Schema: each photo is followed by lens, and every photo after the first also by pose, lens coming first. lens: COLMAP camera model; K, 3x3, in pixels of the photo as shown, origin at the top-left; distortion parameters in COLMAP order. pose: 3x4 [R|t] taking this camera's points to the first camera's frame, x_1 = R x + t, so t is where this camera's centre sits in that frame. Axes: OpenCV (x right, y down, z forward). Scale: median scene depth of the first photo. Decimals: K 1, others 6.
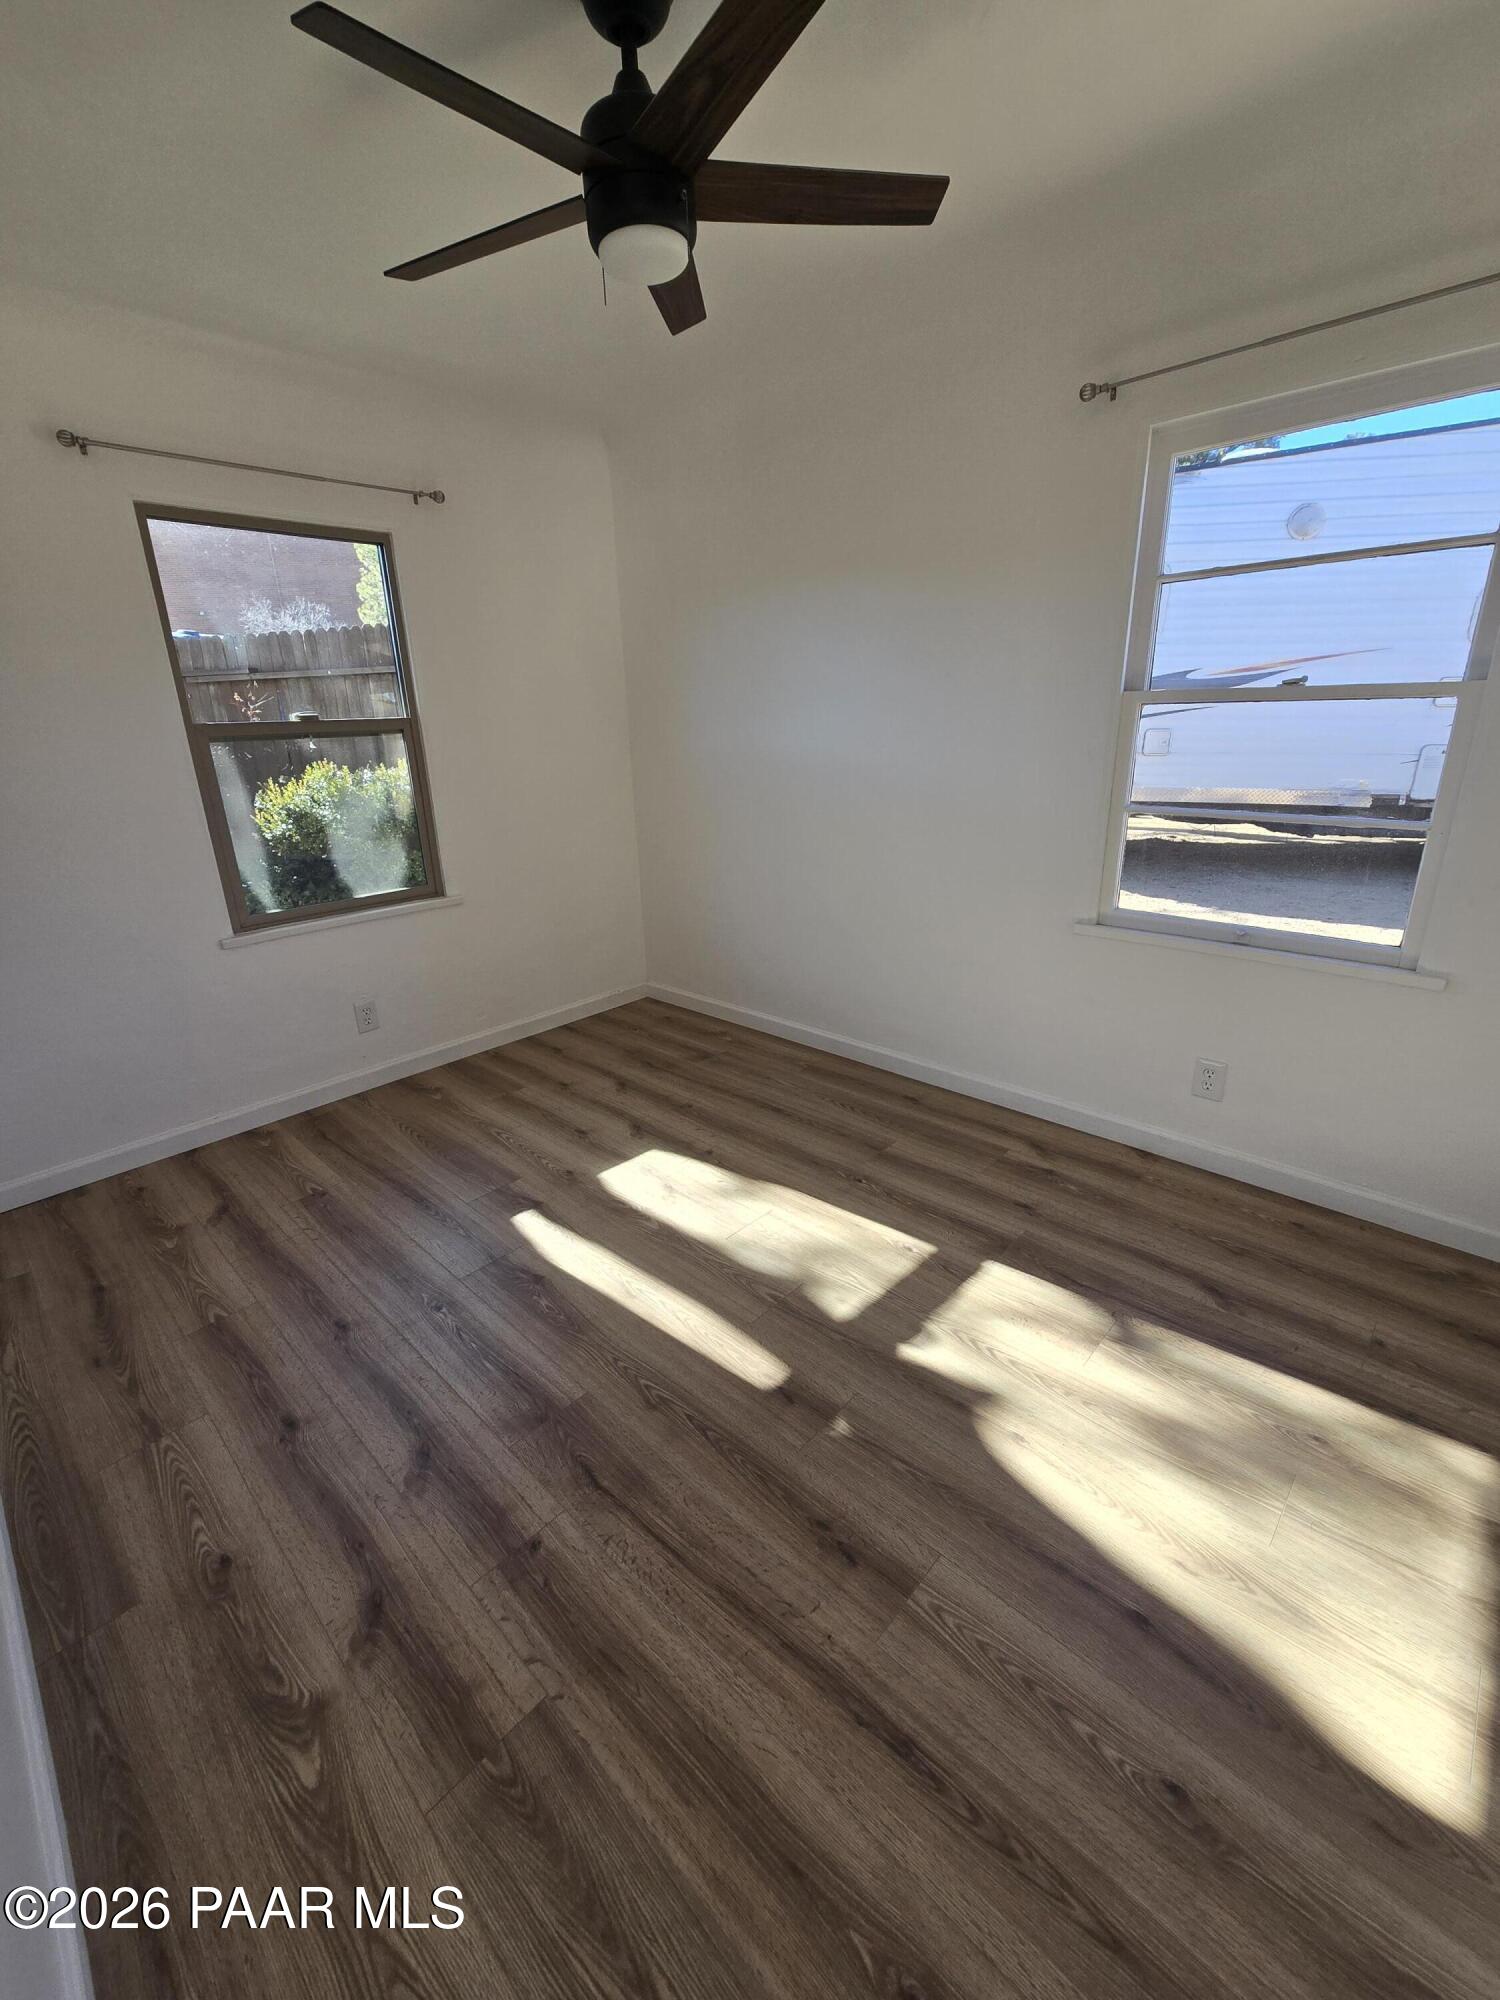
lens RADIAL K [[814.7, 0, 737.5], [0, 814.7, 991.9], [0, 0, 1]] dist [-0.003763, 0.002602]
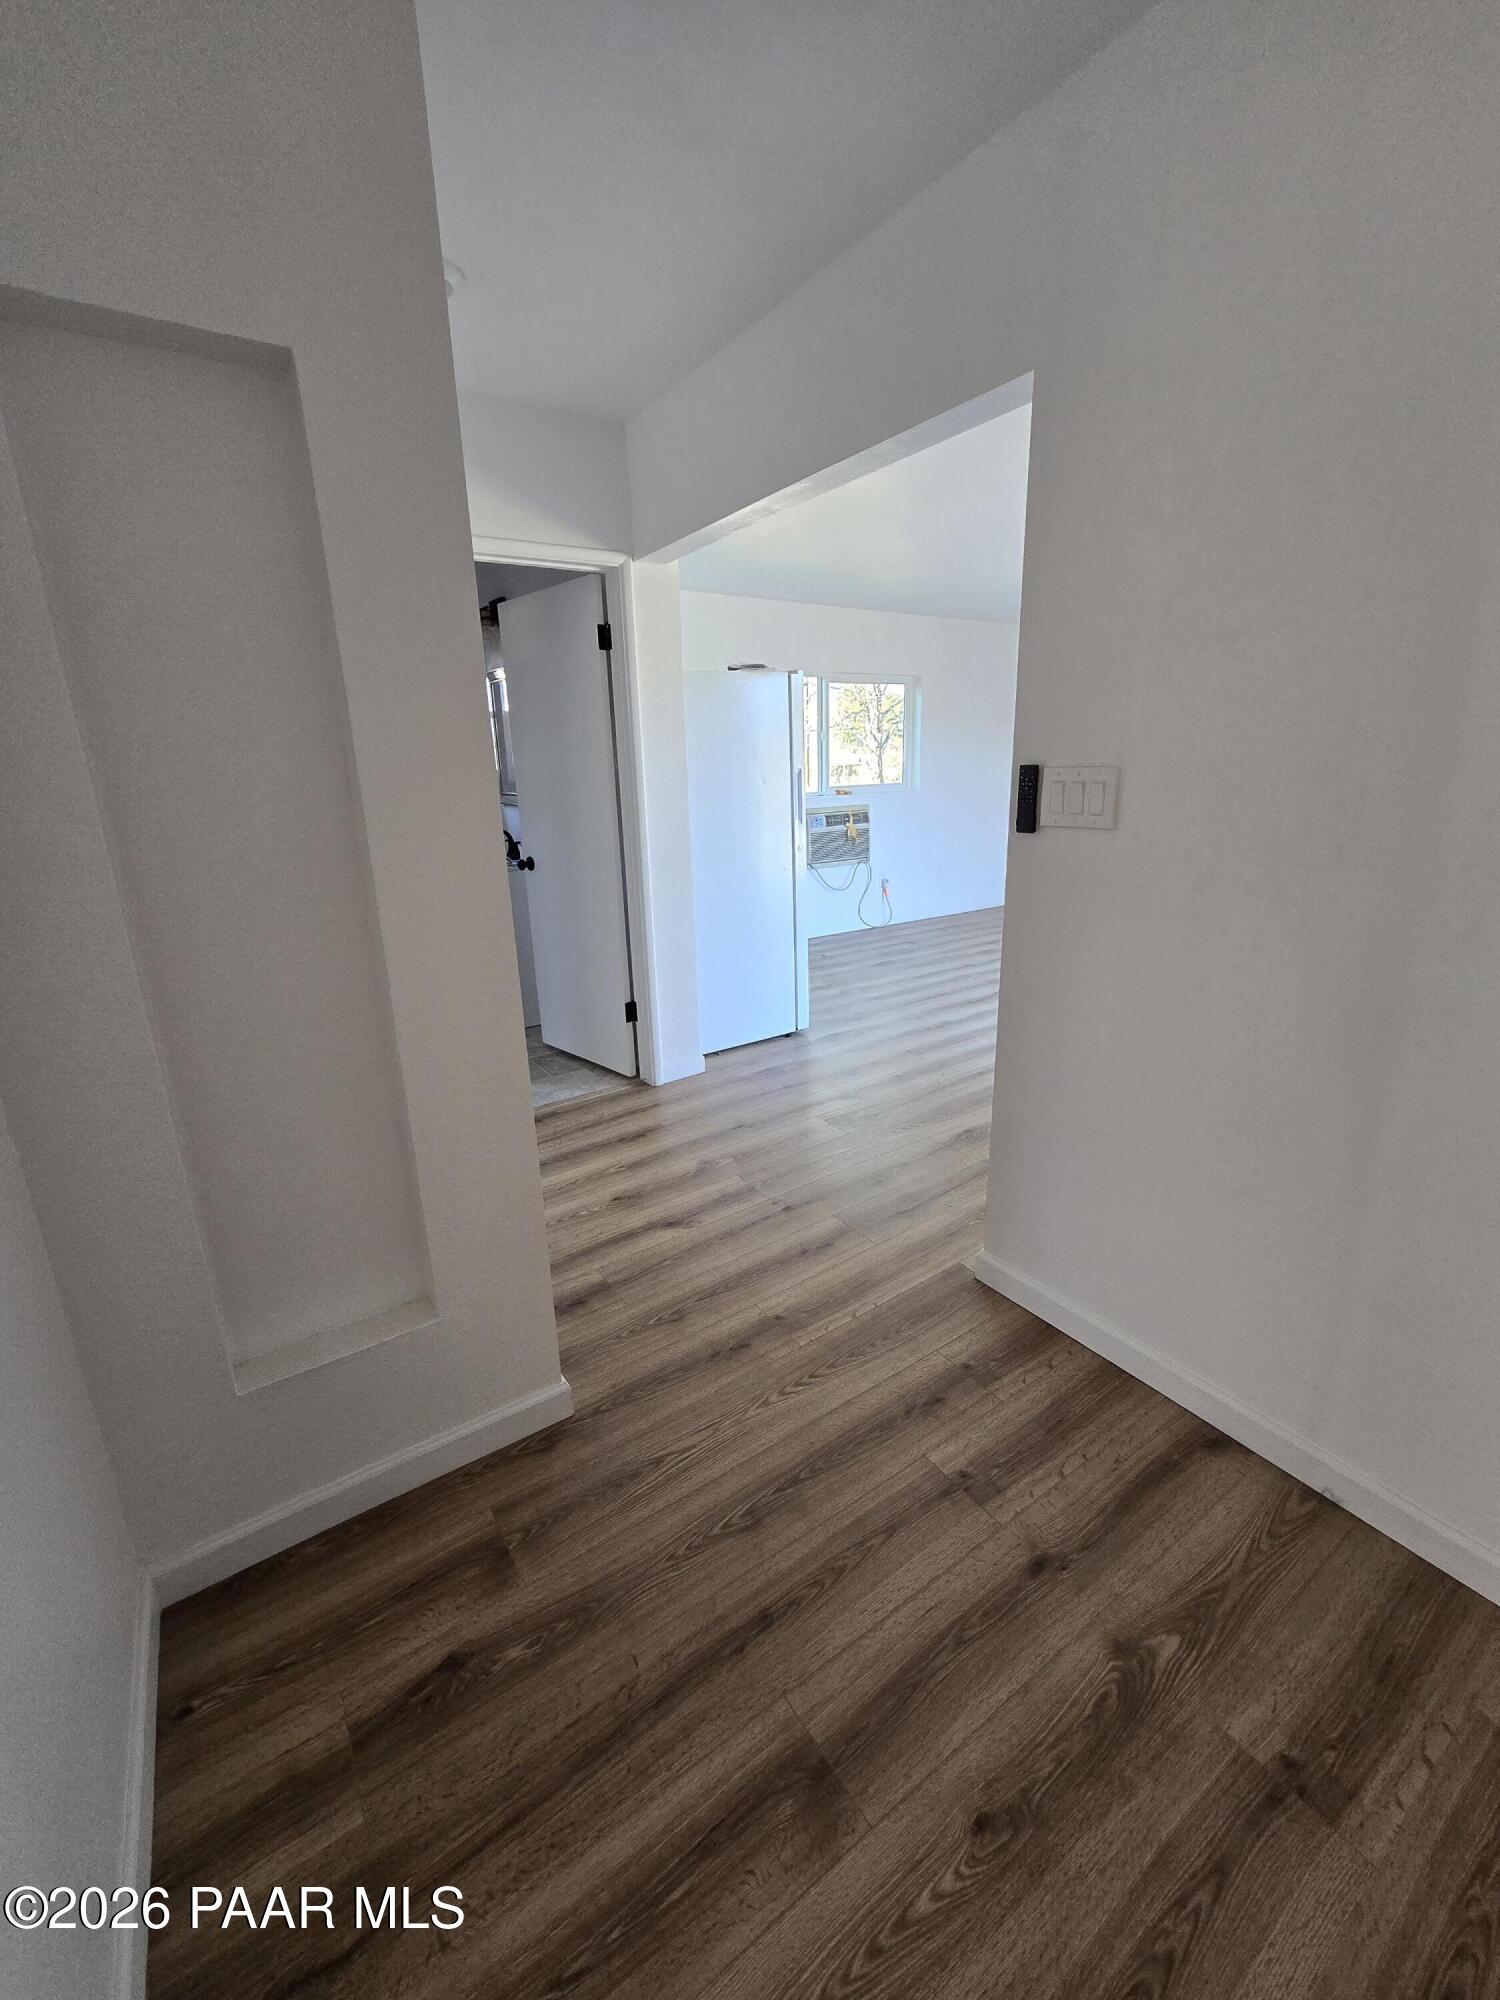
lens RADIAL K [[814.7, 0, 743.1], [0, 814.7, 992.1], [0, 0, 1]] dist [-0.003763, 0.002602]
pose [[0.218899, -0.236849, 0.946565, -1.158505], [0.315461, 0.935173, 0.161046, -0.206173], [-0.923346, 0.263351, 0.279425, 0.754955]]
